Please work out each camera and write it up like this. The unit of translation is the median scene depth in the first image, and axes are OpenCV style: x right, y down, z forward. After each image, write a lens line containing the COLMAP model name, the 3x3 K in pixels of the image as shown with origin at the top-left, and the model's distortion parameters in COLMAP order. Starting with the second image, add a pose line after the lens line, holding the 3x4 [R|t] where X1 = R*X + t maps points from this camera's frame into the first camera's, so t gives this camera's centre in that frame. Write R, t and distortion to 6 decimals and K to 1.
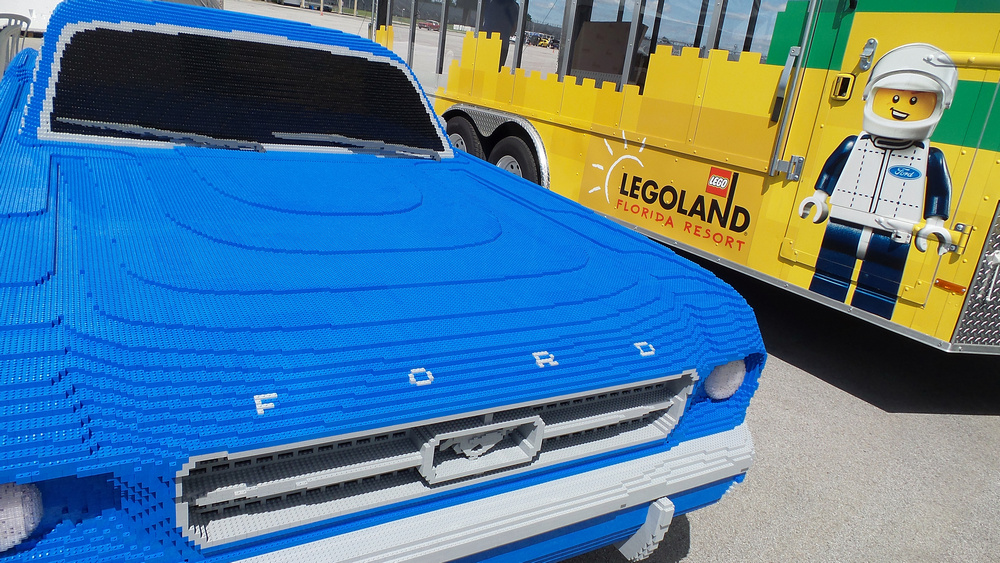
lens RADIAL K [[681.6, 0, 503.8], [0, 681.6, 277.7], [0, 0, 1]] dist [0.012049, -0.006027]
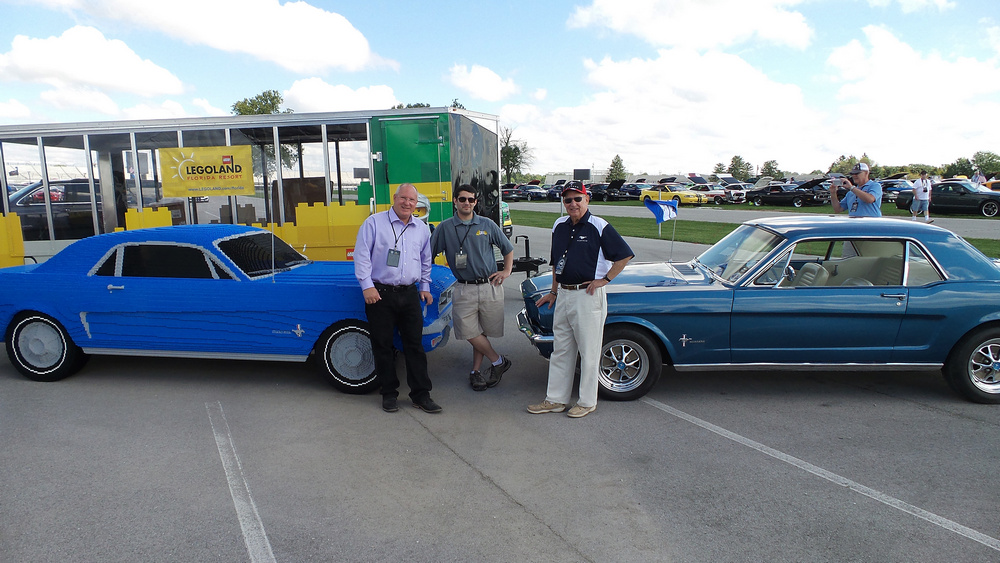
lens RADIAL K [[681.6, 0, 491.3], [0, 681.6, 278.3], [0, 0, 1]] dist [0.012049, -0.006027]
pose [[0.584198, -0.249675, 0.772253, -1.509064], [0.347954, 0.936674, 0.039612, 0.014861], [-0.733240, 0.245567, 0.634079, -1.004097]]
